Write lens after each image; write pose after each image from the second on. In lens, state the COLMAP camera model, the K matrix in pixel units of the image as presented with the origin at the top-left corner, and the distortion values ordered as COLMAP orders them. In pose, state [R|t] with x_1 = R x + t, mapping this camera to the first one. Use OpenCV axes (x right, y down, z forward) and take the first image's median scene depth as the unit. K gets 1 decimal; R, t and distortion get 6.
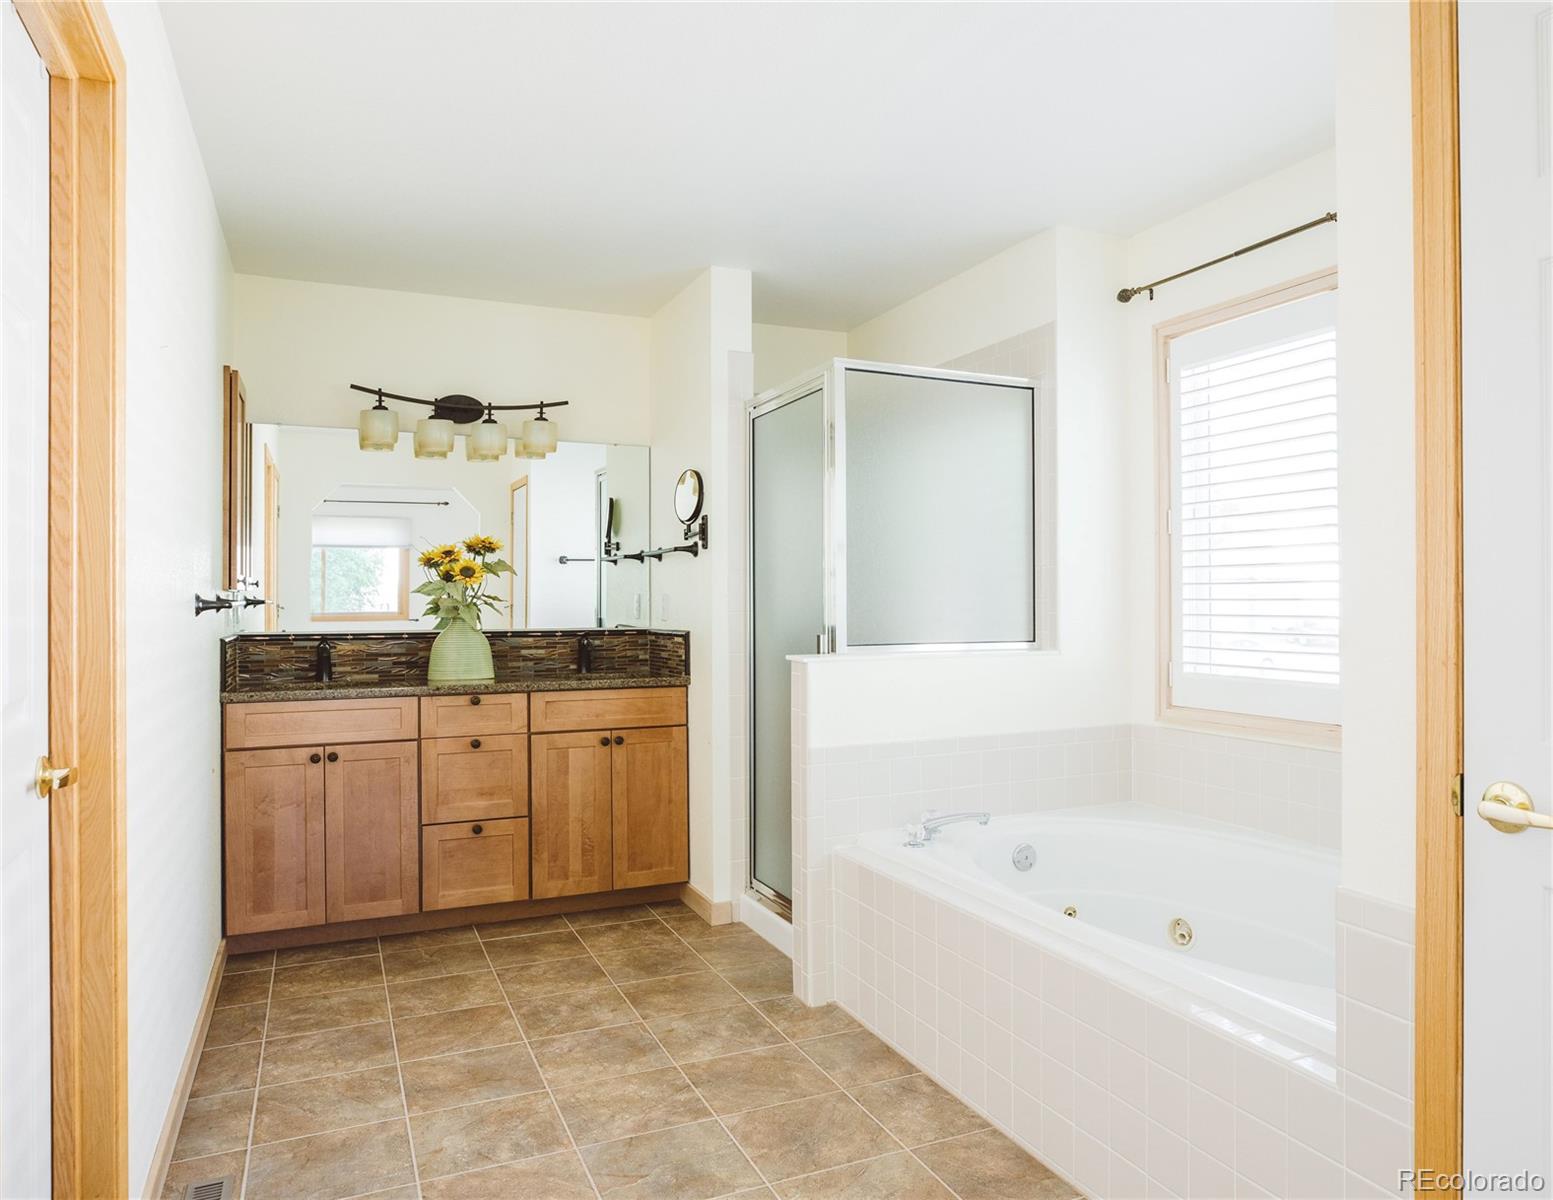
lens RADIAL K [[1046.7, 0, 778.4], [0, 1046.7, 600.6], [0, 0, 1]] dist [0.007304, -0.001065]
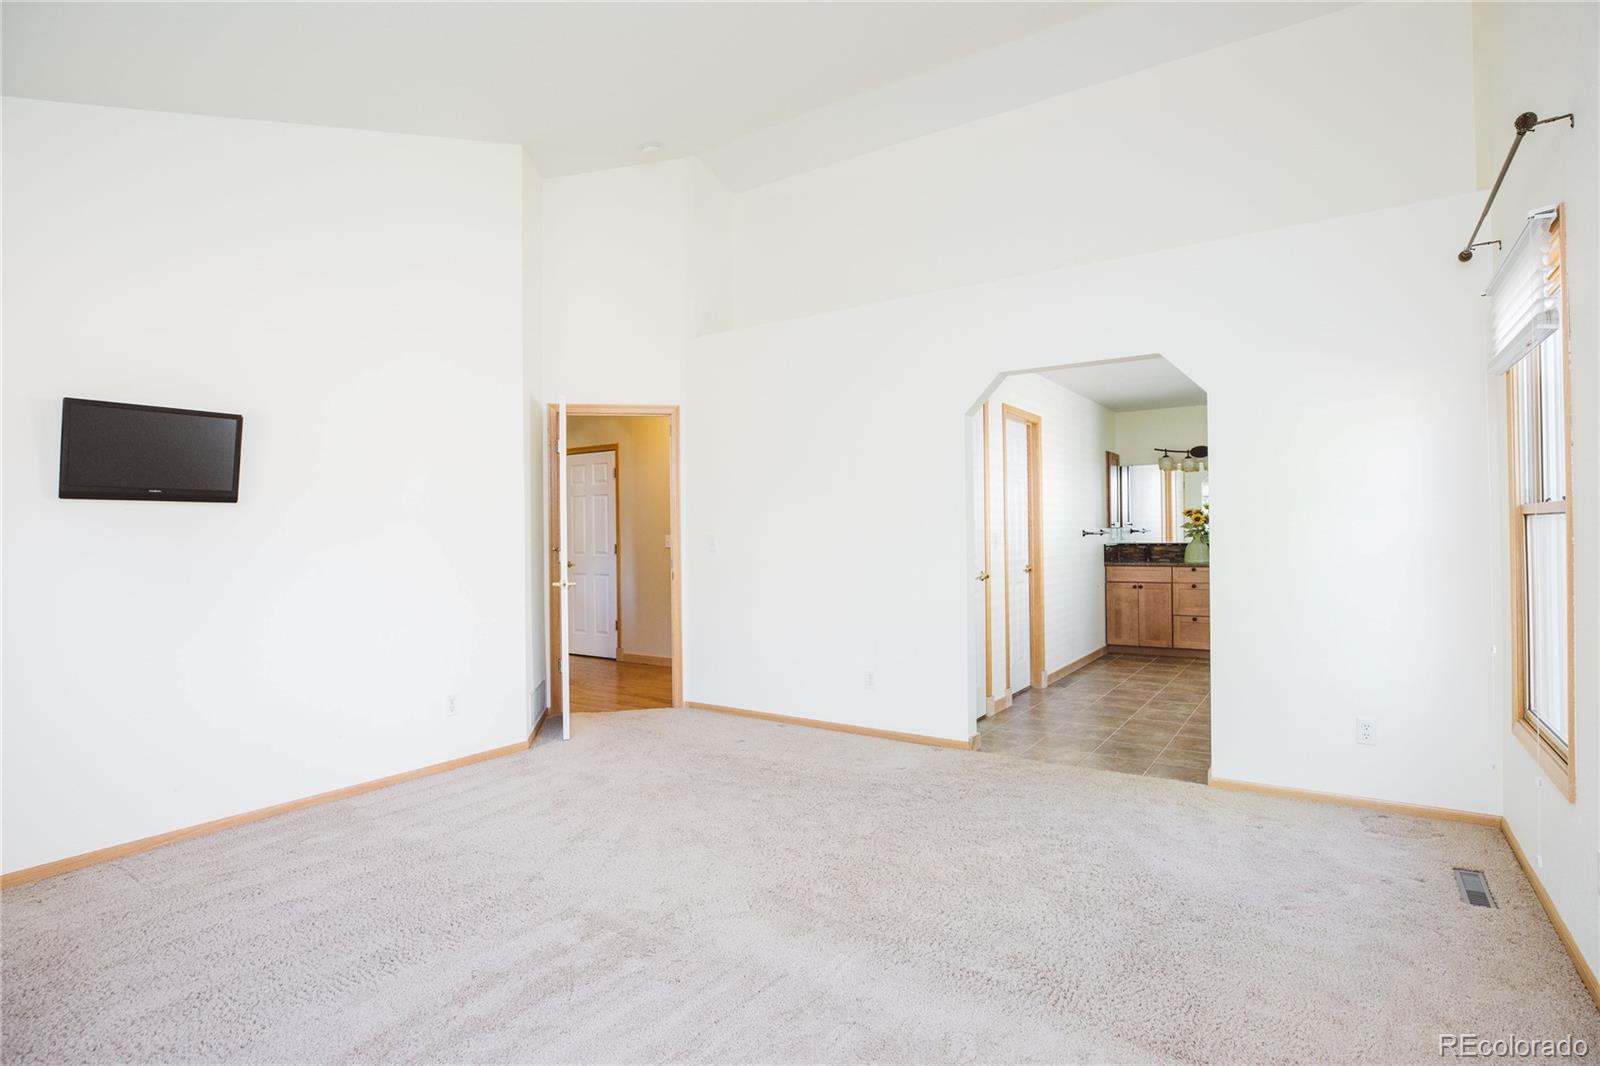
lens RADIAL K [[769.8, 0, 802.5], [0, 769.8, 530.5], [0, 0, 1]] dist [-0.029504, 0.004491]
pose [[0.508796, -0.007349, -0.860856, 0.857904], [0.013319, 0.999911, -0.000664, -0.011654], [0.860784, -0.011128, 0.508848, -0.799588]]
